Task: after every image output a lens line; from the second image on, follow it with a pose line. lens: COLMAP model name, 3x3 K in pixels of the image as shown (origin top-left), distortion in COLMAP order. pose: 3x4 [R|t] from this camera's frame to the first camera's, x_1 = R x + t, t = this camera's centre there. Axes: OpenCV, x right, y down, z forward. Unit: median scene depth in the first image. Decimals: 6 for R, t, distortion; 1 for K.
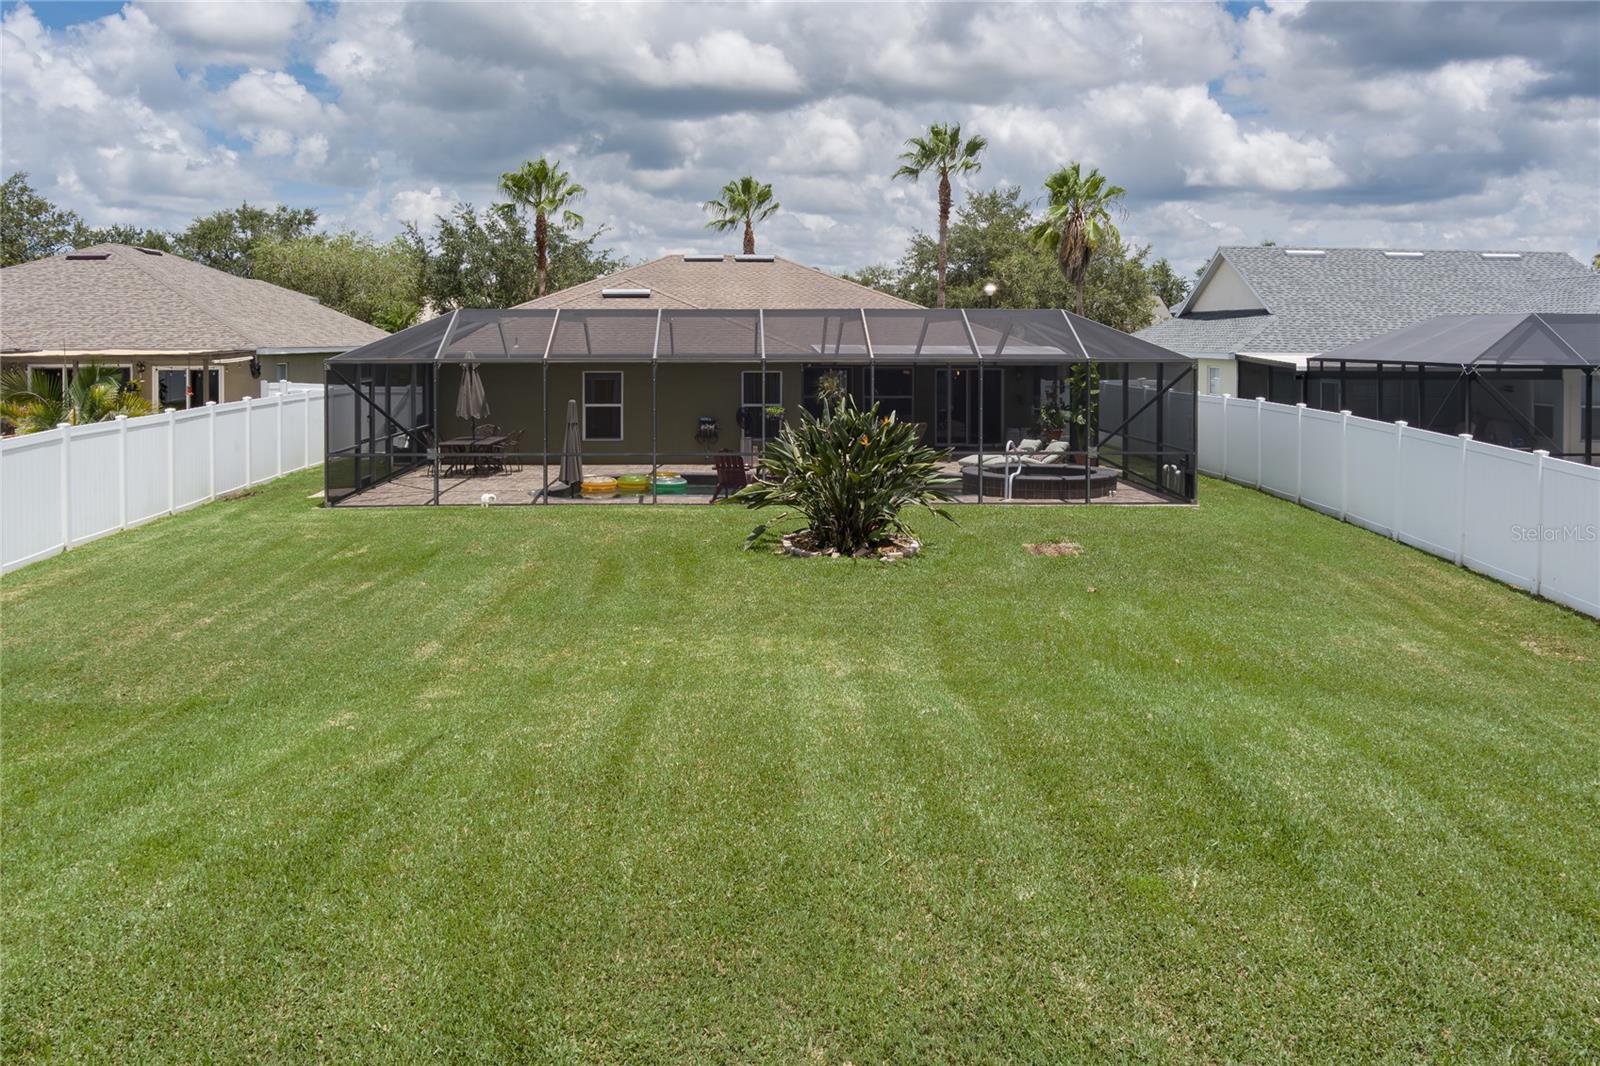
lens RADIAL K [[1310.0, 0, 759.5], [0, 1310.0, 403.7], [0, 0, 1]] dist [-0.036379, -0.004914]
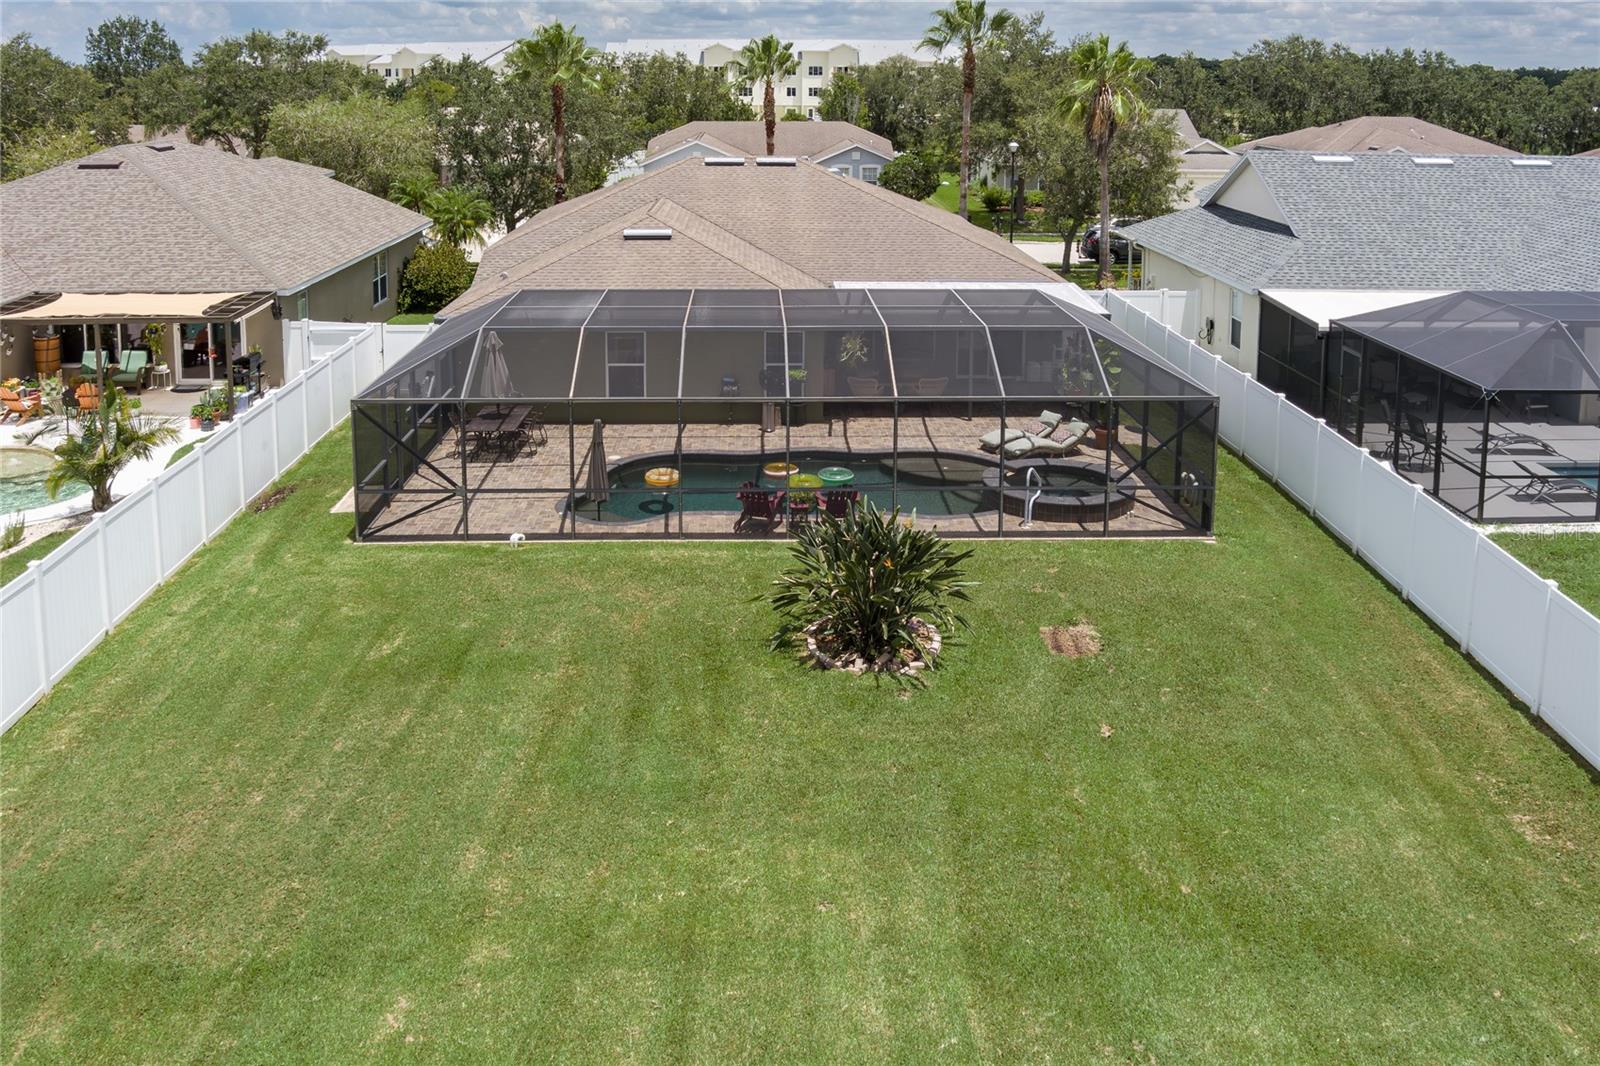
lens RADIAL K [[1322.0, 0, 779.7], [0, 1322.0, 268.9], [0, 0, 1]] dist [-0.035669, -0.000421]
pose [[0.999995, 0.002033, 0.002277, -0.003917], [-0.002251, 0.994962, 0.100223, -0.159977], [-0.002062, -0.100228, 0.994962, 0.000106]]
